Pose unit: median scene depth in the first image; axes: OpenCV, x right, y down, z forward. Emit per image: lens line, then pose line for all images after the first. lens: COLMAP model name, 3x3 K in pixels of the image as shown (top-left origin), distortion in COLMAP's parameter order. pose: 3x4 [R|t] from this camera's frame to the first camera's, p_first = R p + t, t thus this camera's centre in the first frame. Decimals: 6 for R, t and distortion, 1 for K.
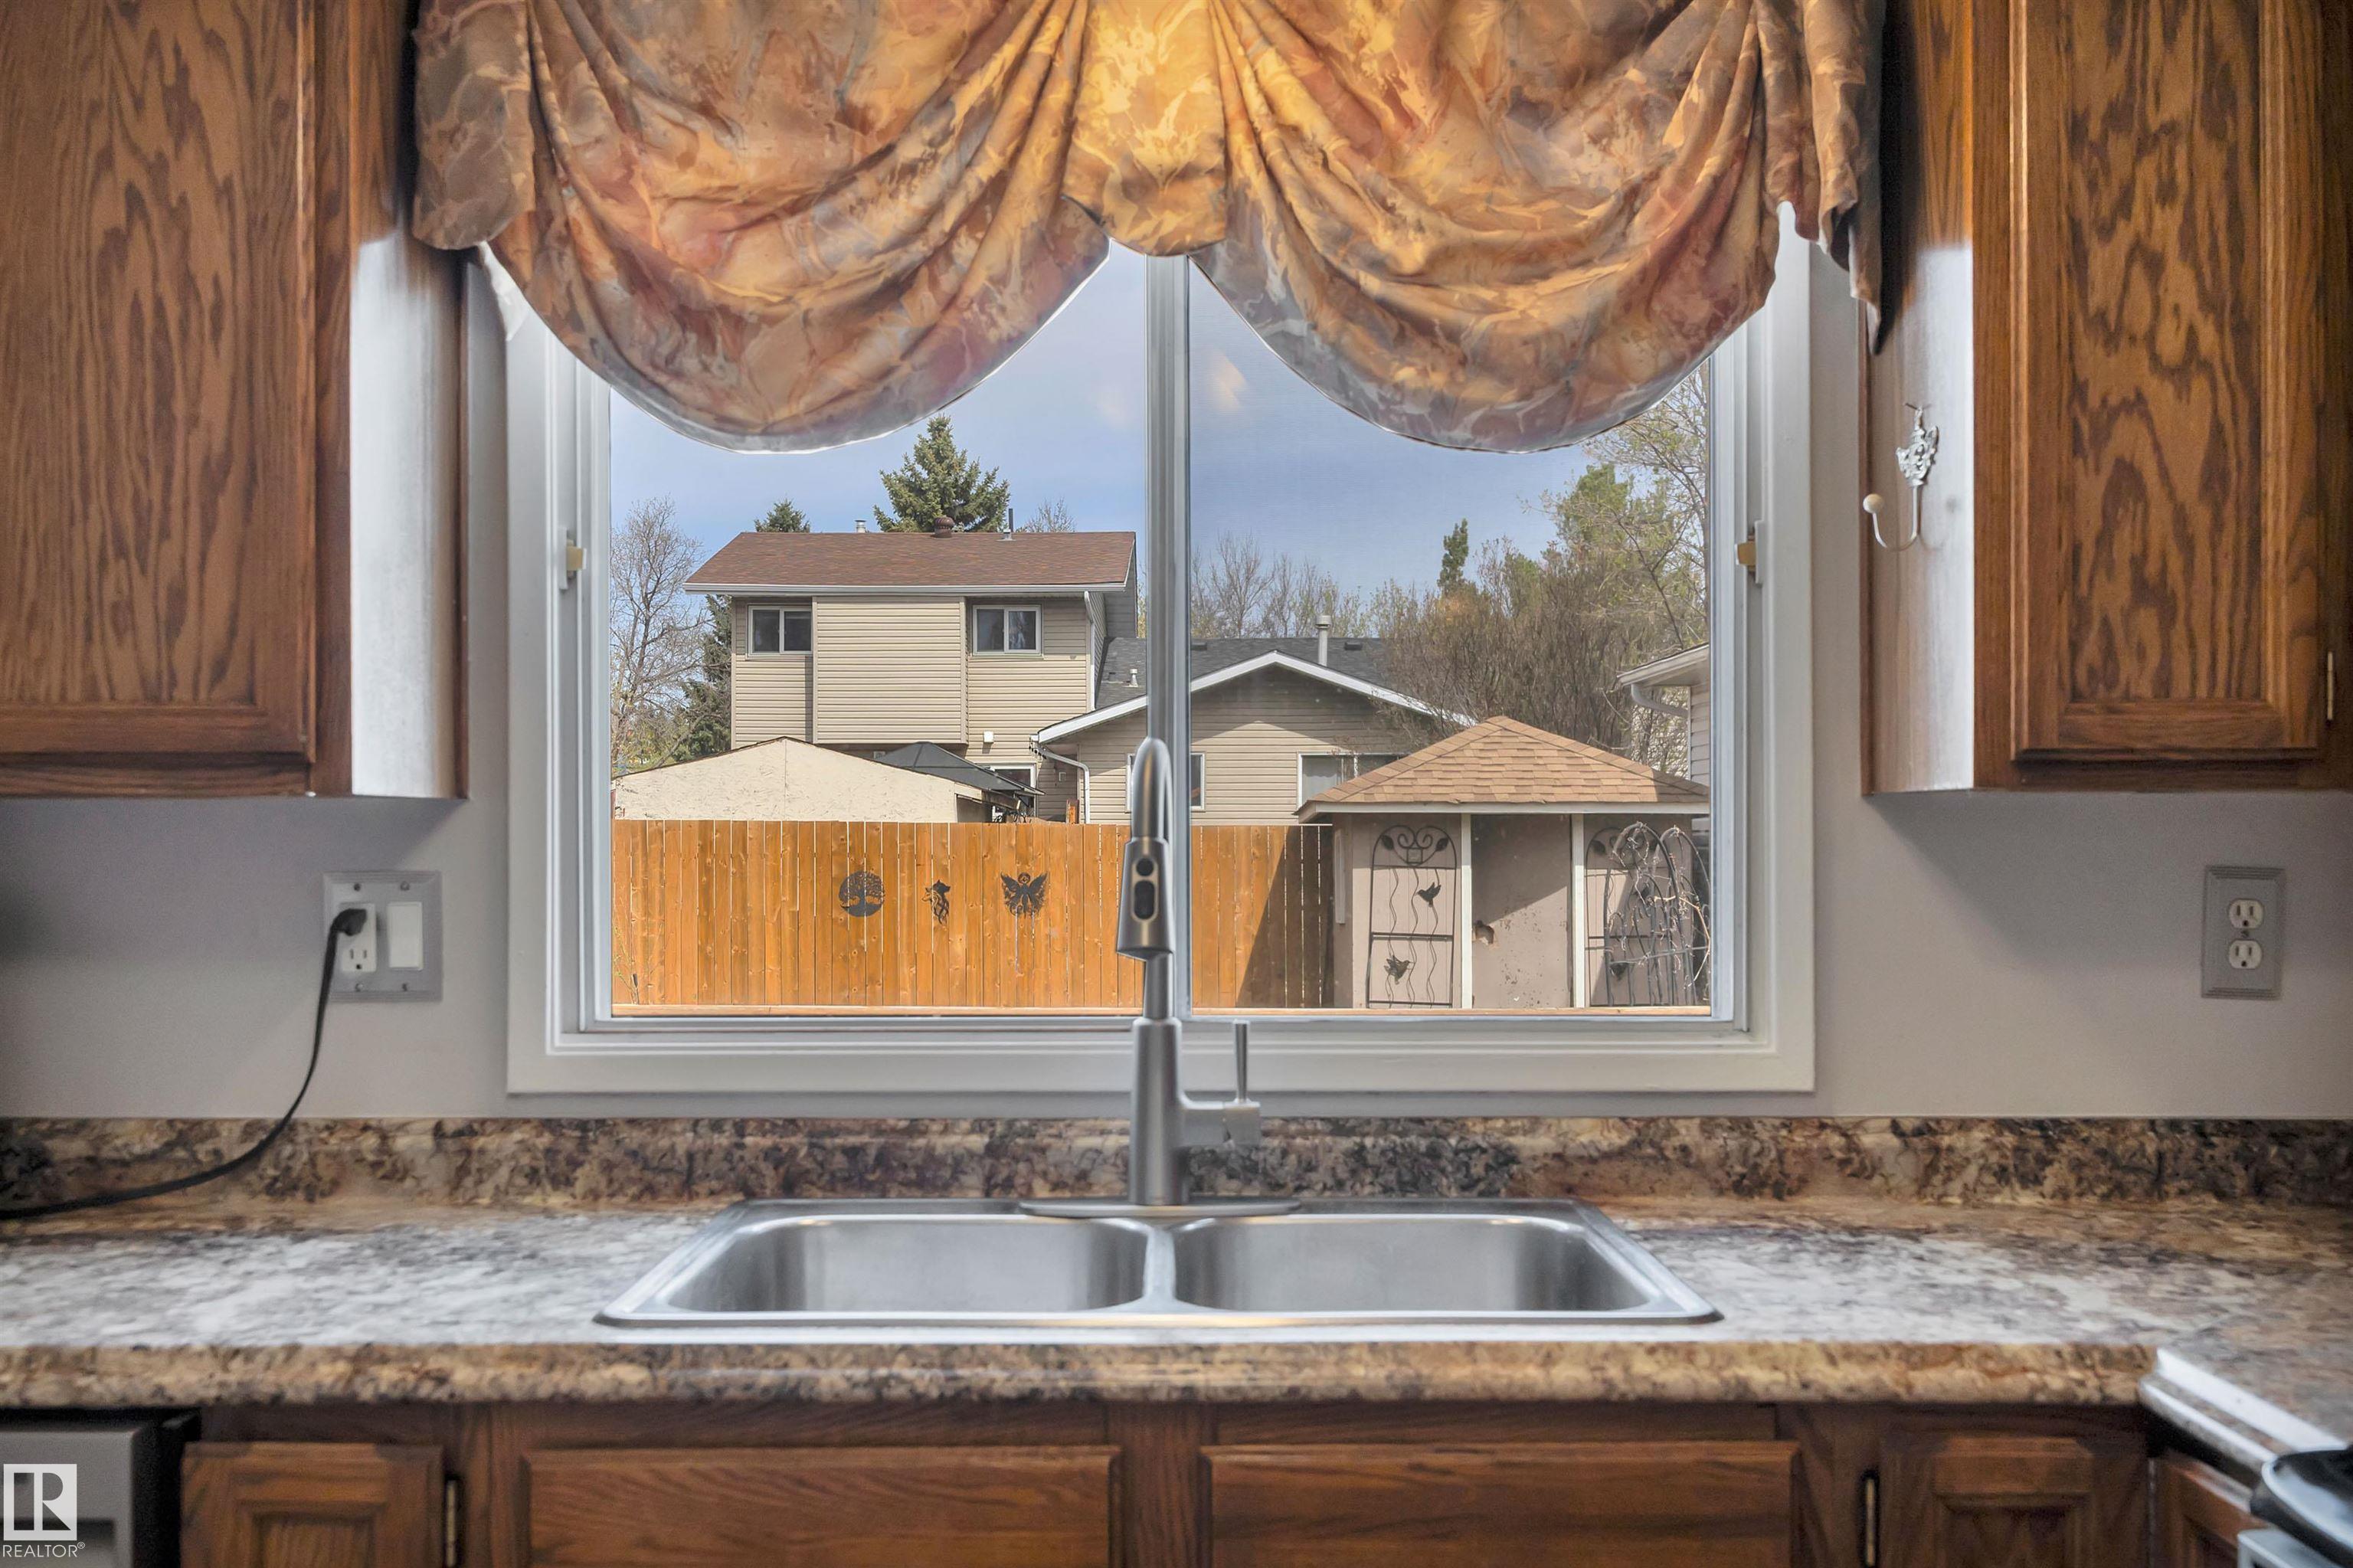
lens RADIAL K [[2176.3, 0, 1183.6], [0, 2176.3, 832.9], [0, 0, 1]] dist [-0.002992, 0.011462]
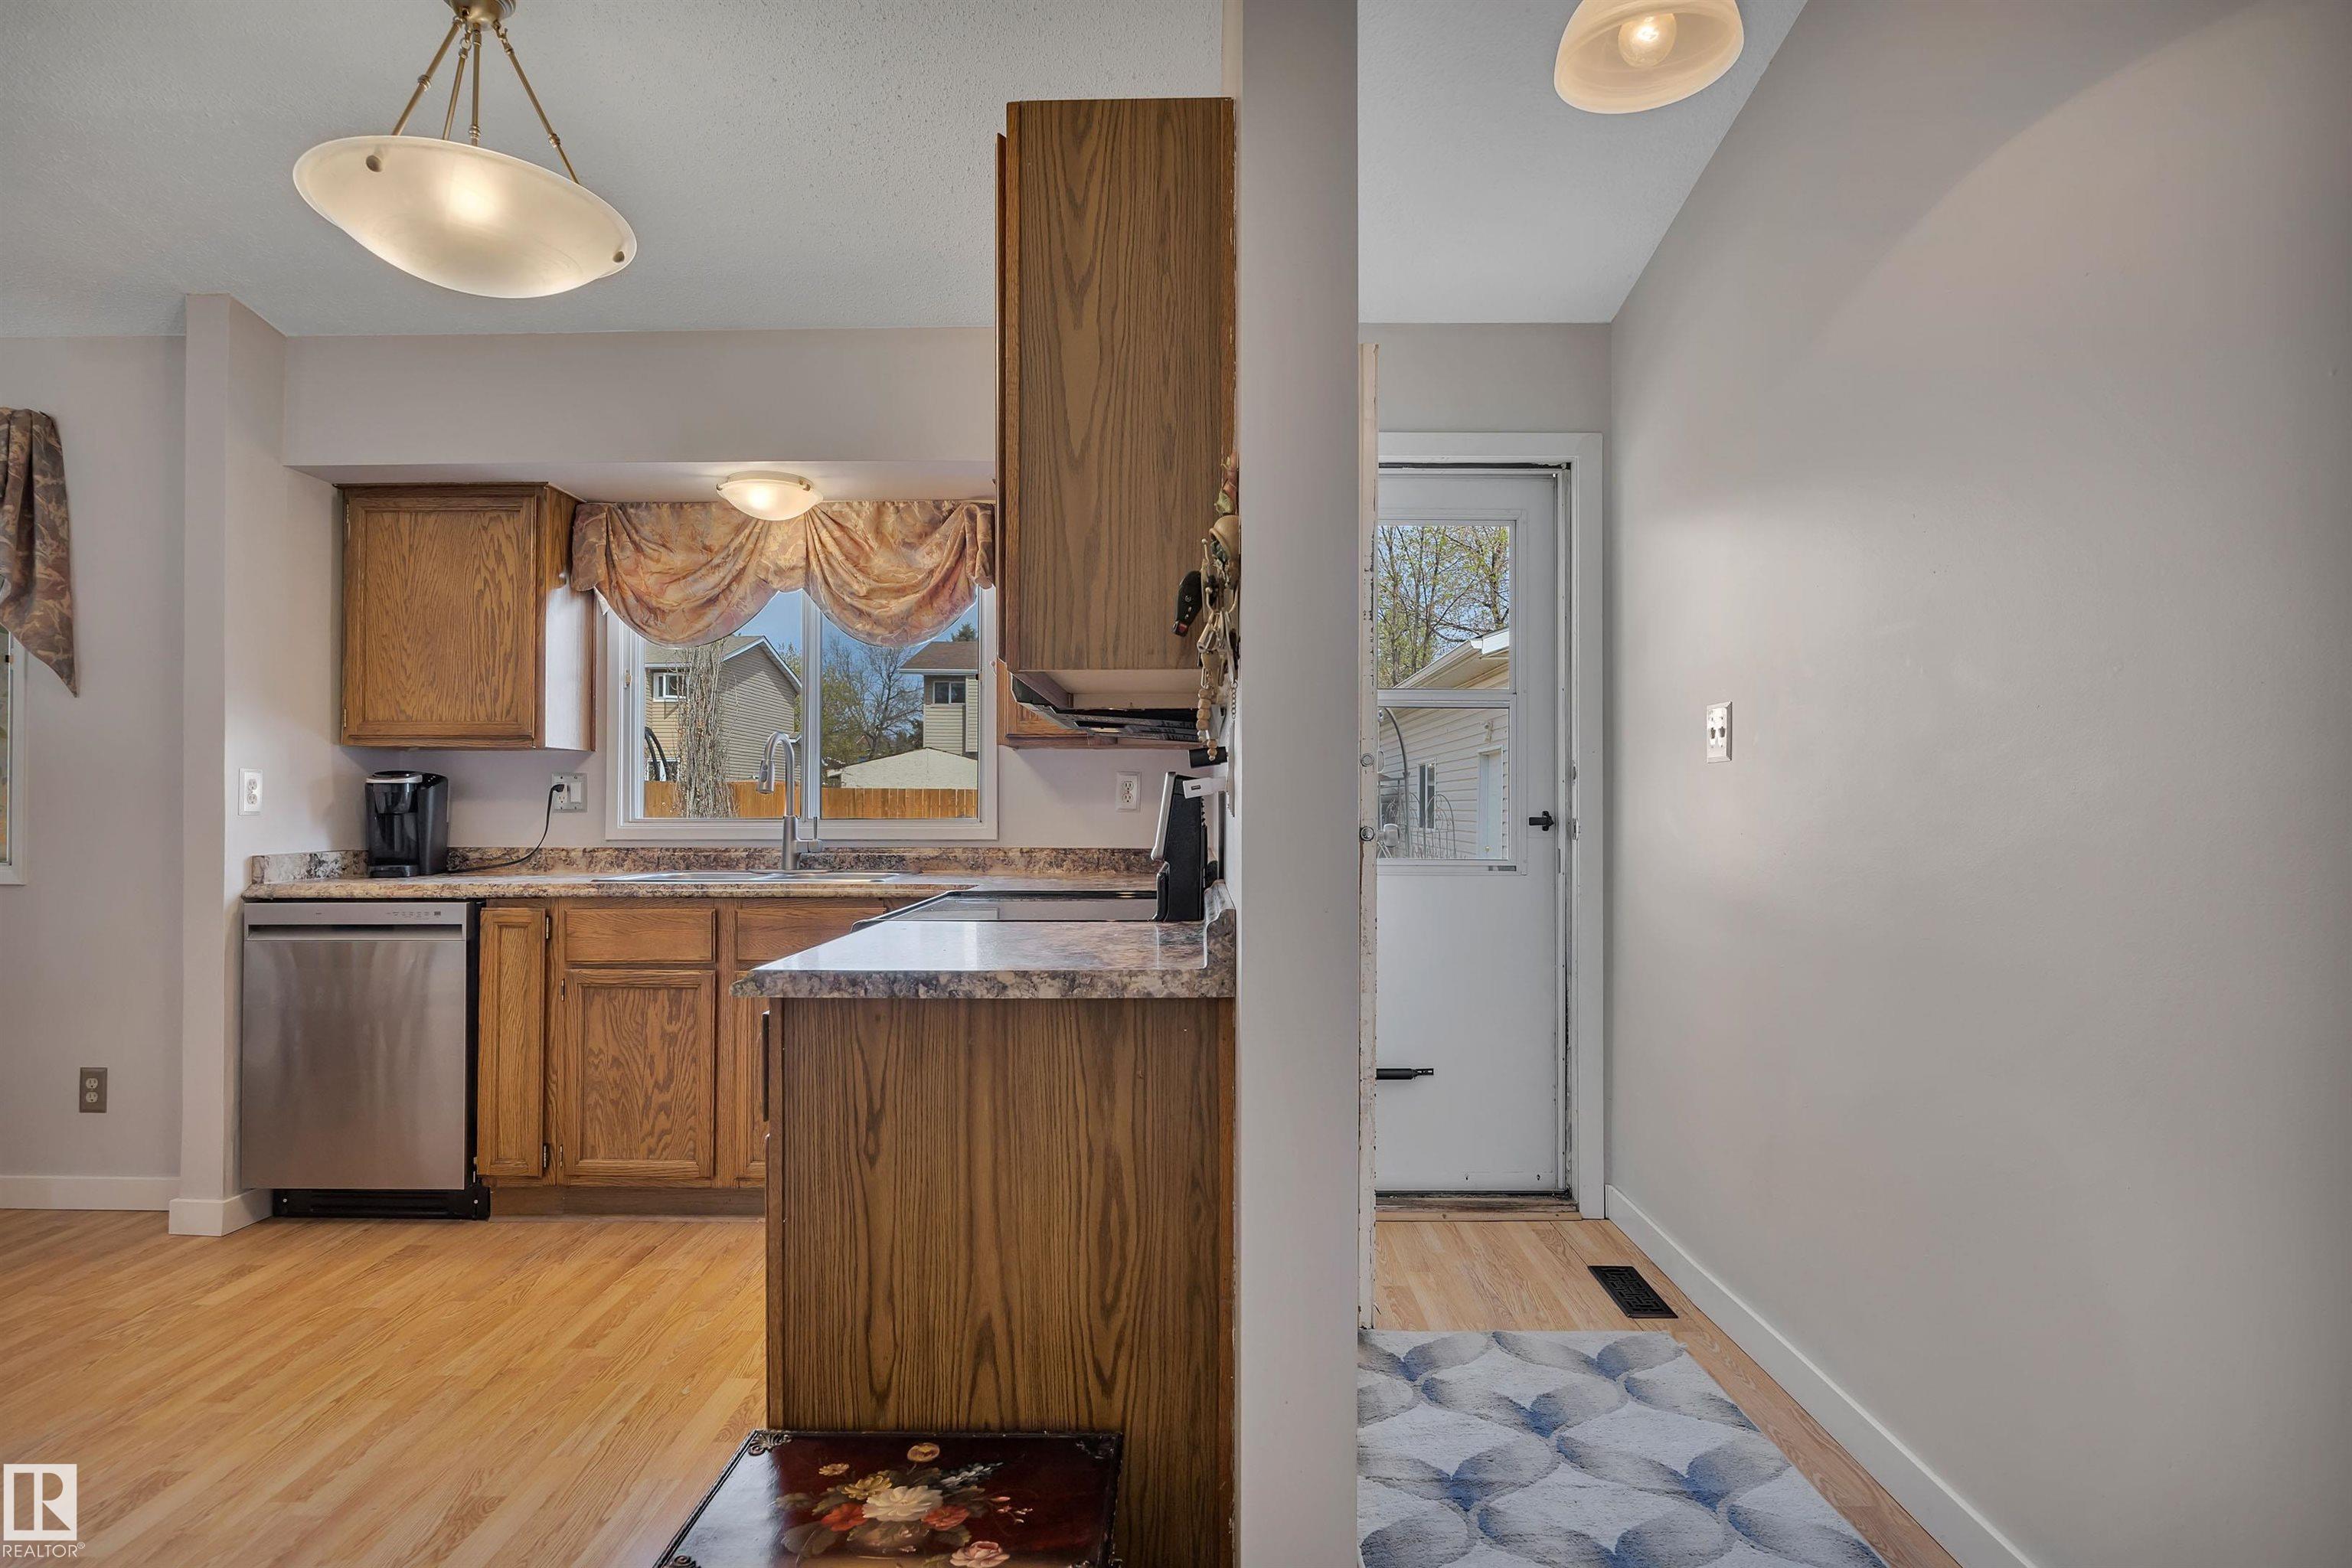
lens RADIAL K [[1200.2, 0, 1176.0], [0, 1200.2, 784.0], [0, 0, 1]] dist [-0.001103, -0.000066]
pose [[0.999823, 0.000930, -0.018811, 0.630367], [-0.001237, 0.999867, -0.016277, 0.067415], [0.018794, 0.016298, 0.999691, -0.865242]]
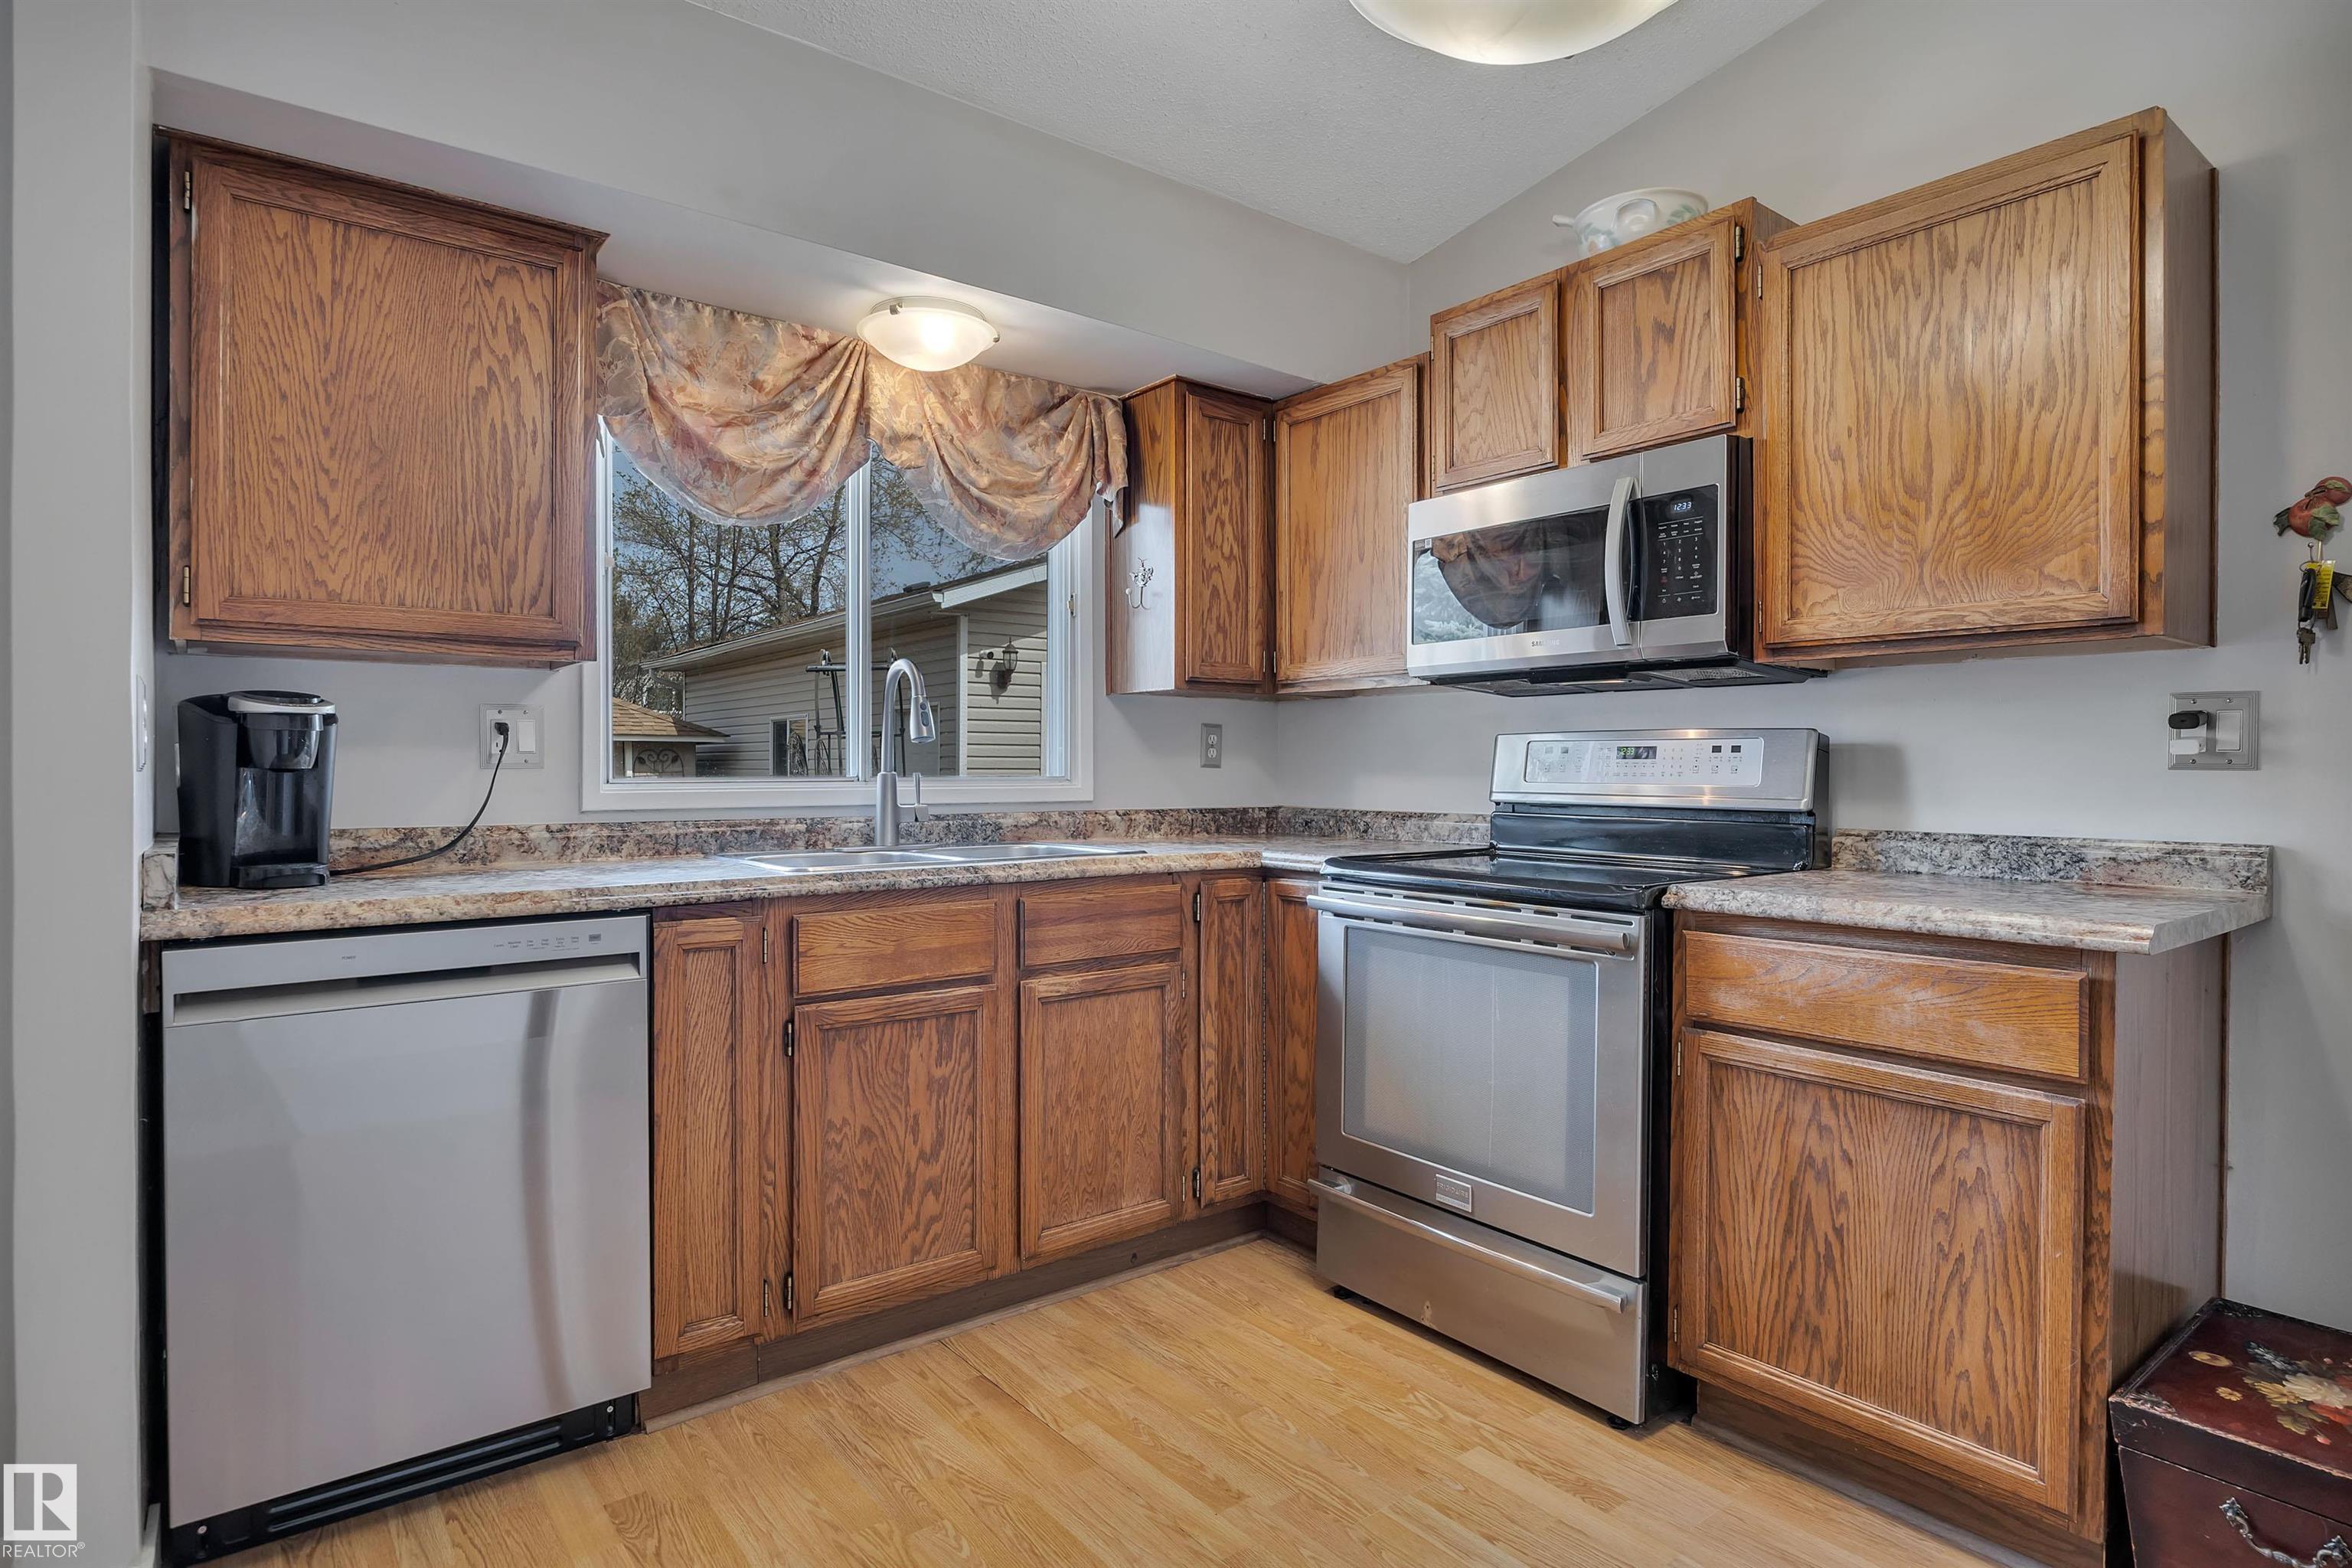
lens RADIAL K [[1228.4, 0, 1169.0], [0, 1228.4, 769.6], [0, 0, 1]] dist [-0.004761, -0.000844]
pose [[0.789393, 0.000877, 0.613887, -0.629346], [-0.002516, 0.999995, 0.001806, 0.080255], [-0.613883, -0.002971, 0.789392, -0.312067]]
